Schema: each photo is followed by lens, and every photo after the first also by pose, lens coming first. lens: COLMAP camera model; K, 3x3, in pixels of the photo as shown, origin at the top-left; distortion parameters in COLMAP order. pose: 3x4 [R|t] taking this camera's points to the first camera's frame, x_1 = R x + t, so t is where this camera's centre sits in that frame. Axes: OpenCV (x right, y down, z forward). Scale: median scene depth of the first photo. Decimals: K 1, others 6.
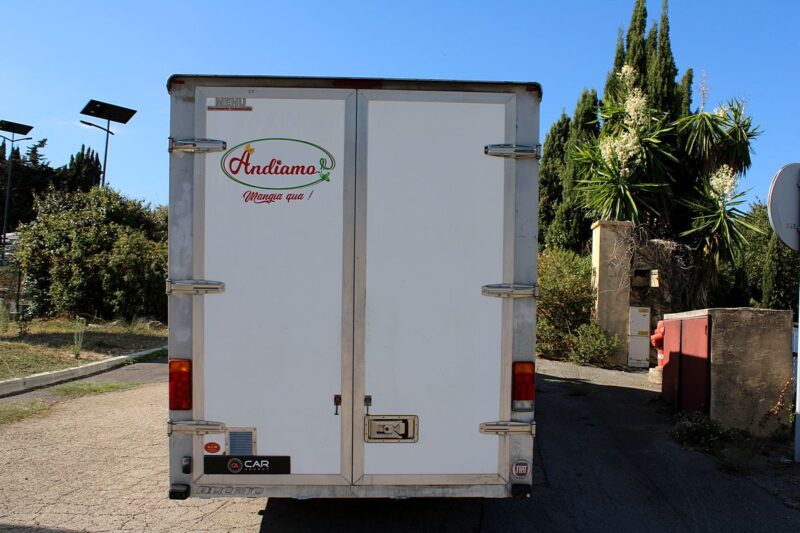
lens RADIAL K [[767.2, 0, 400.0], [0, 767.2, 266.5], [0, 0, 1]] dist [-0.143367, 0.161862]
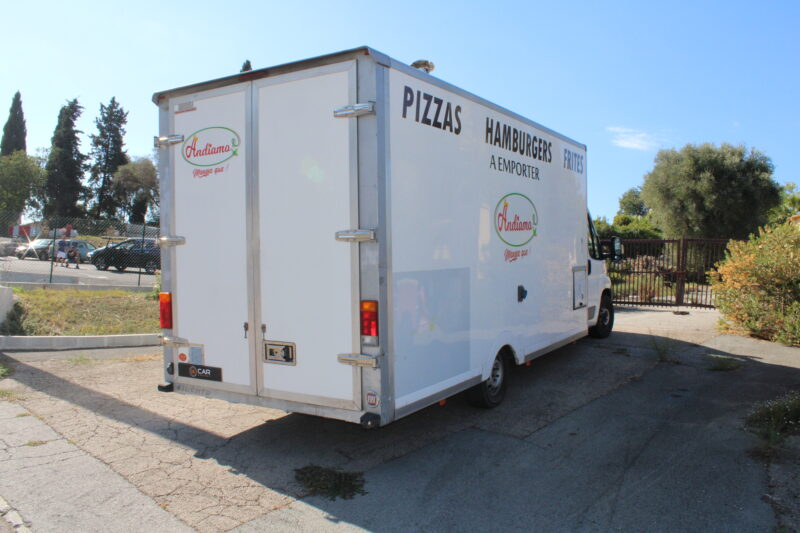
lens RADIAL K [[664.2, 0, 400.0], [0, 664.2, 266.5], [0, 0, 1]] dist [-0.156493, 0.129605]
pose [[0.823222, -0.008920, -0.567649, 0.612824], [0.009474, 0.999953, -0.001974, 0.064846], [0.567640, -0.003753, 0.823268, 0.199195]]
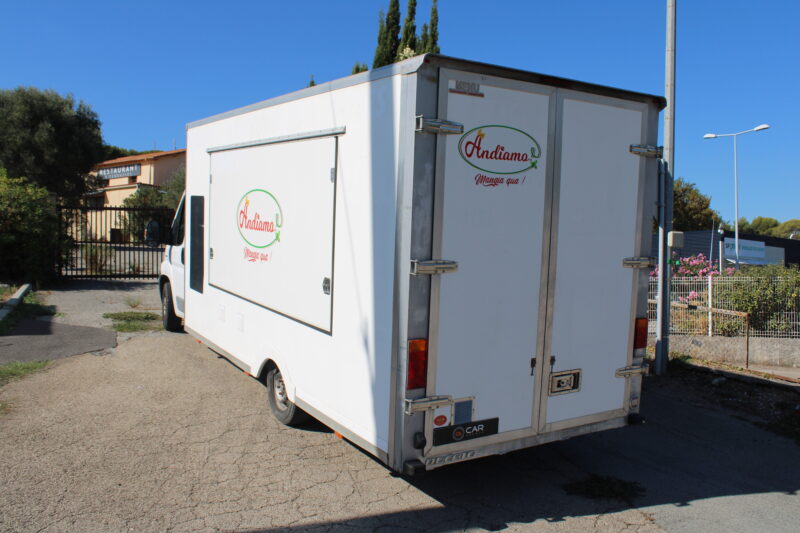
lens RADIAL K [[700.6, 0, 400.0], [0, 700.6, 266.5], [0, 0, 1]] dist [-0.143906, 0.136398]
pose [[0.874596, -0.026593, 0.484122, -0.612814], [-0.010790, 0.997180, 0.074269, -0.034318], [-0.484732, -0.070180, 0.871843, 0.167318]]
